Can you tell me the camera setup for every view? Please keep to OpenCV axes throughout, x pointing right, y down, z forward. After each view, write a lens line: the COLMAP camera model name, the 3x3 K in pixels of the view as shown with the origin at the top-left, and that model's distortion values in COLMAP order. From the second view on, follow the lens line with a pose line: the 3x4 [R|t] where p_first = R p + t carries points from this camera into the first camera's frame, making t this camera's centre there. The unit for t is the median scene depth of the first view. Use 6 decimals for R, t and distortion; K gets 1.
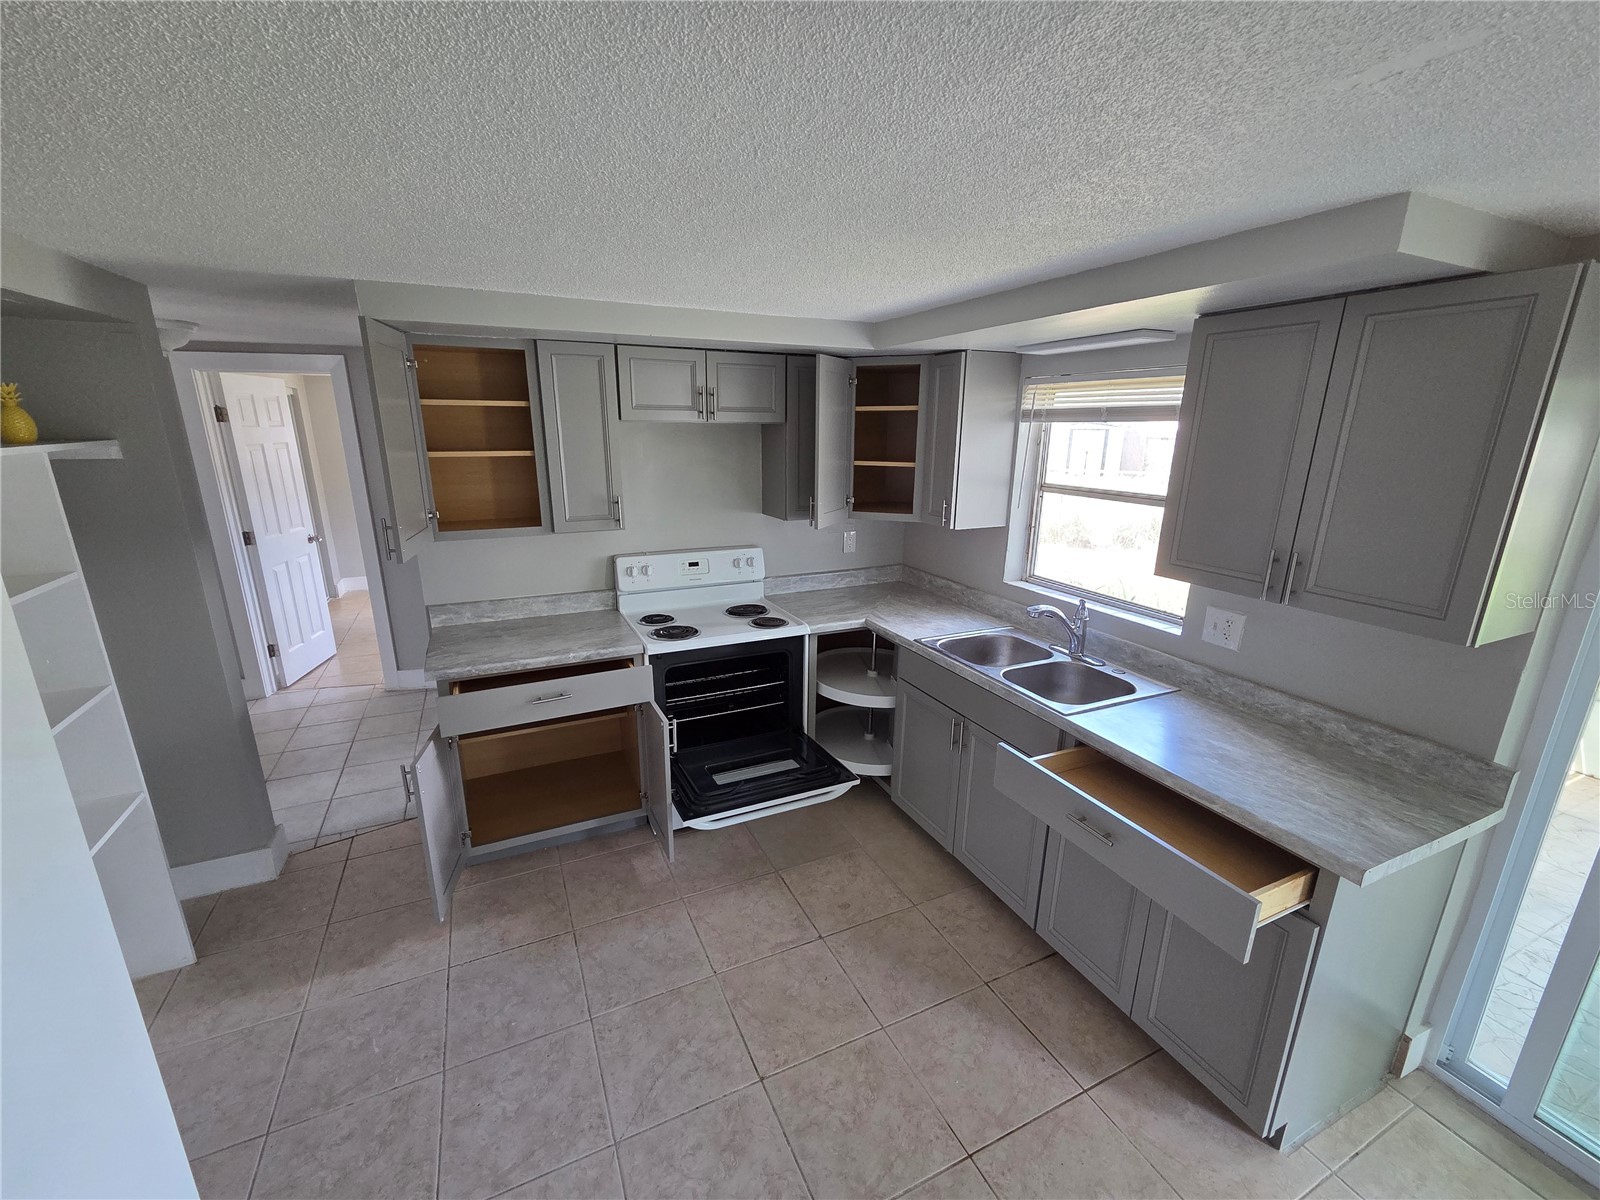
lens RADIAL K [[657.5, 0, 794.4], [0, 657.5, 605.7], [0, 0, 1]] dist [0.010765, -0.003256]
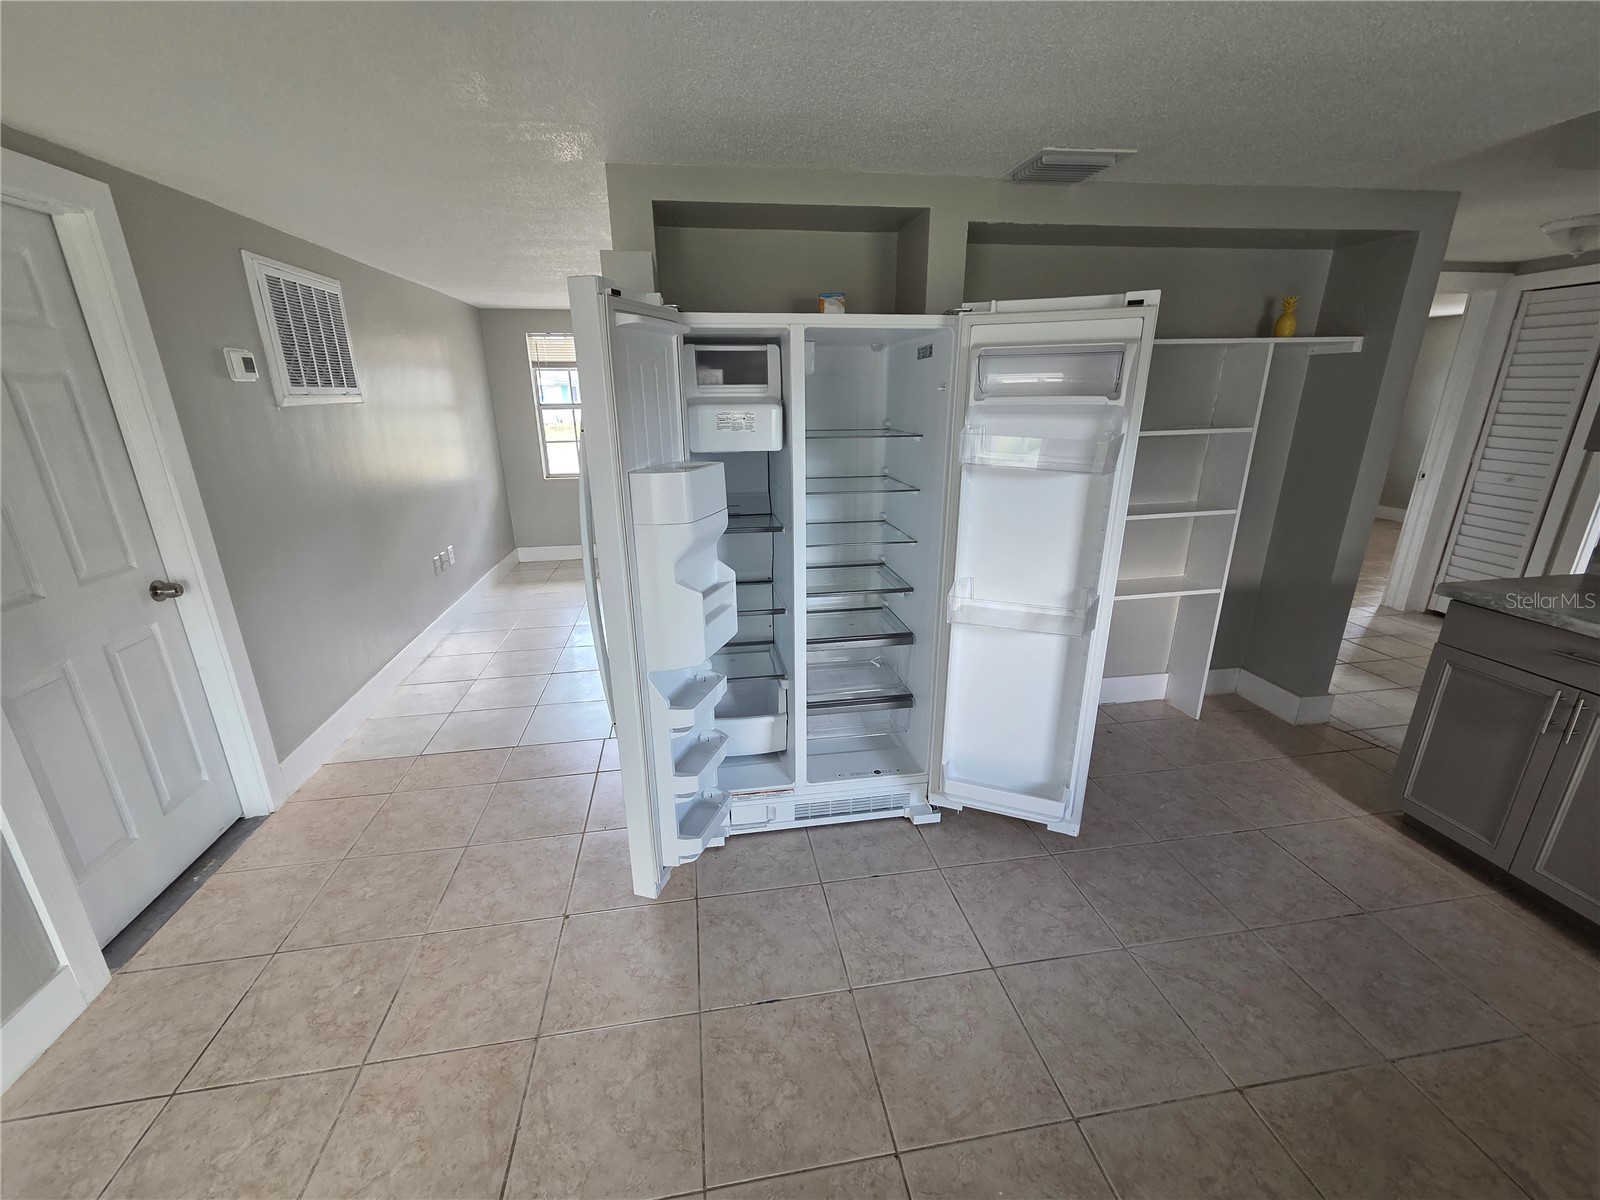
lens RADIAL K [[657.5, 0, 794.4], [0, 657.5, 605.7], [0, 0, 1]] dist [0.010765, -0.003256]
pose [[-0.272702, 0.293824, -0.916134, 0.491864], [-0.251070, 0.897496, 0.362581, 0.019574], [0.928761, 0.328890, -0.170979, 0.322004]]
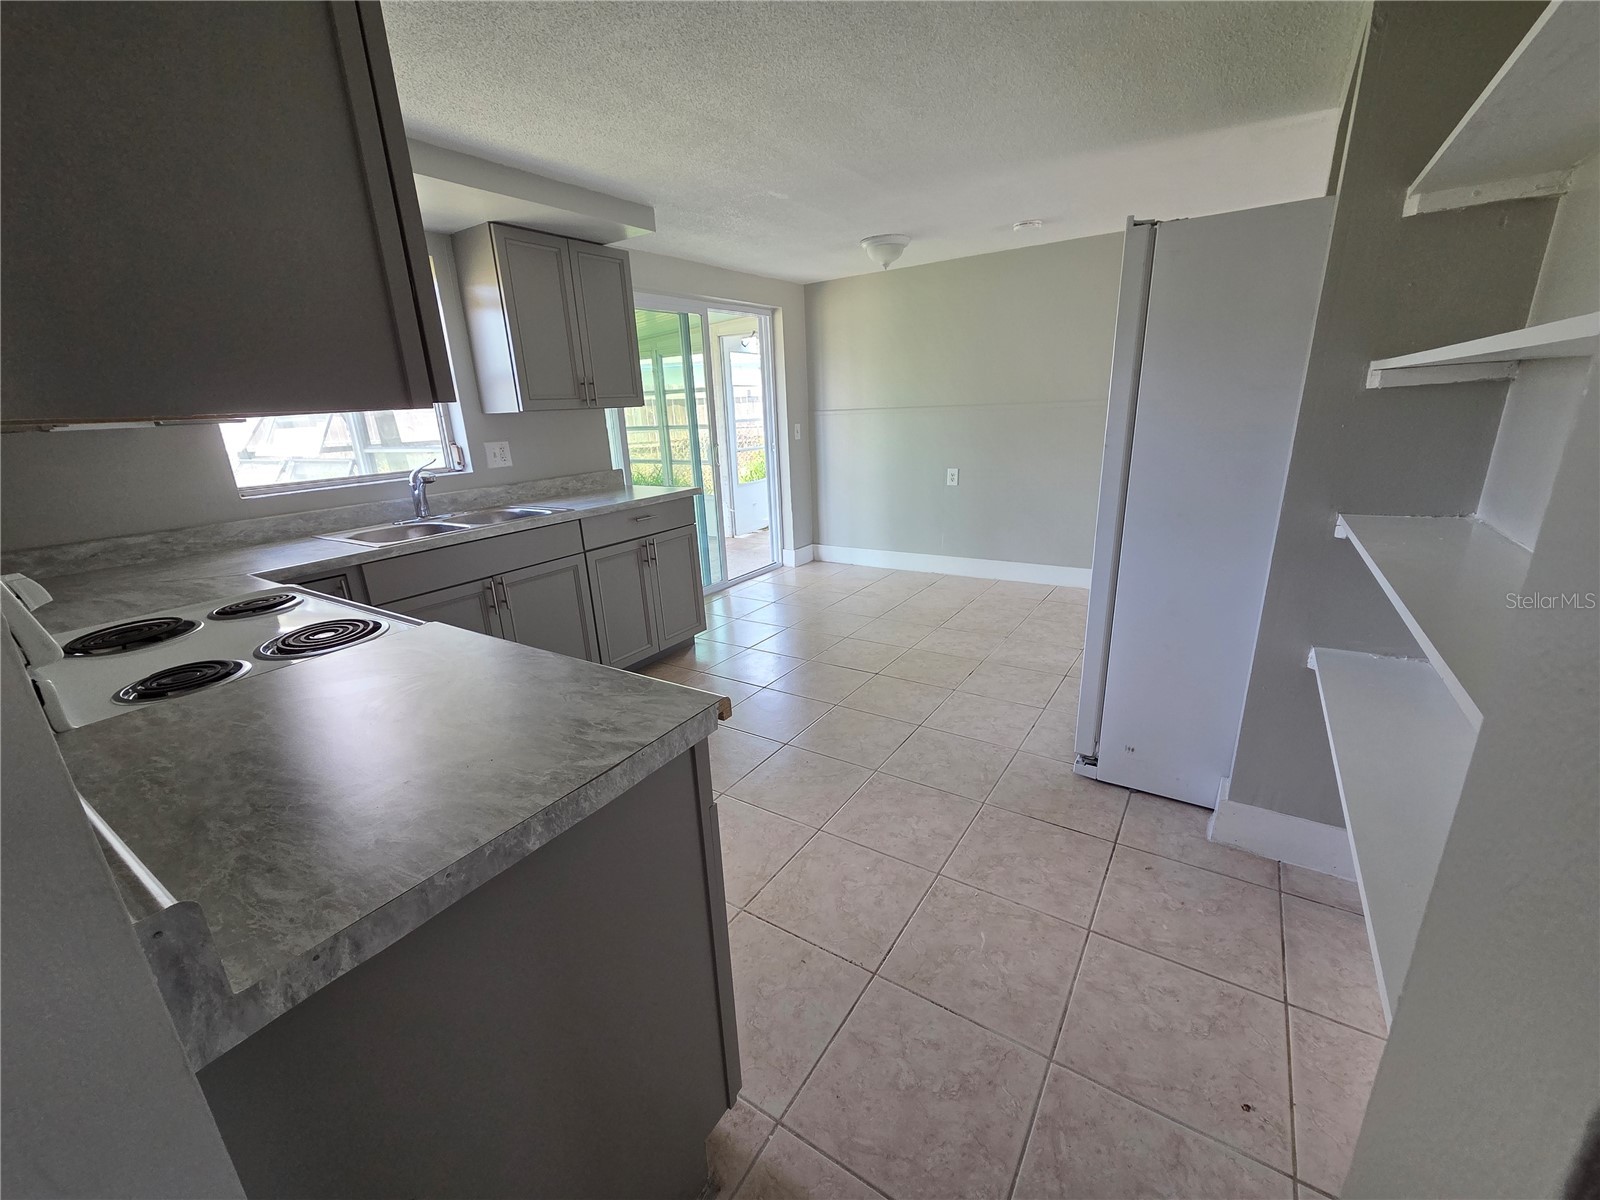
lens RADIAL K [[657.5, 0, 794.4], [0, 657.5, 605.7], [0, 0, 1]] dist [0.010765, -0.003256]
pose [[-0.518517, -0.241424, 0.820277, -0.851989], [0.264650, 0.866895, 0.422437, -0.104738], [-0.813080, 0.436127, -0.385607, 1.033679]]
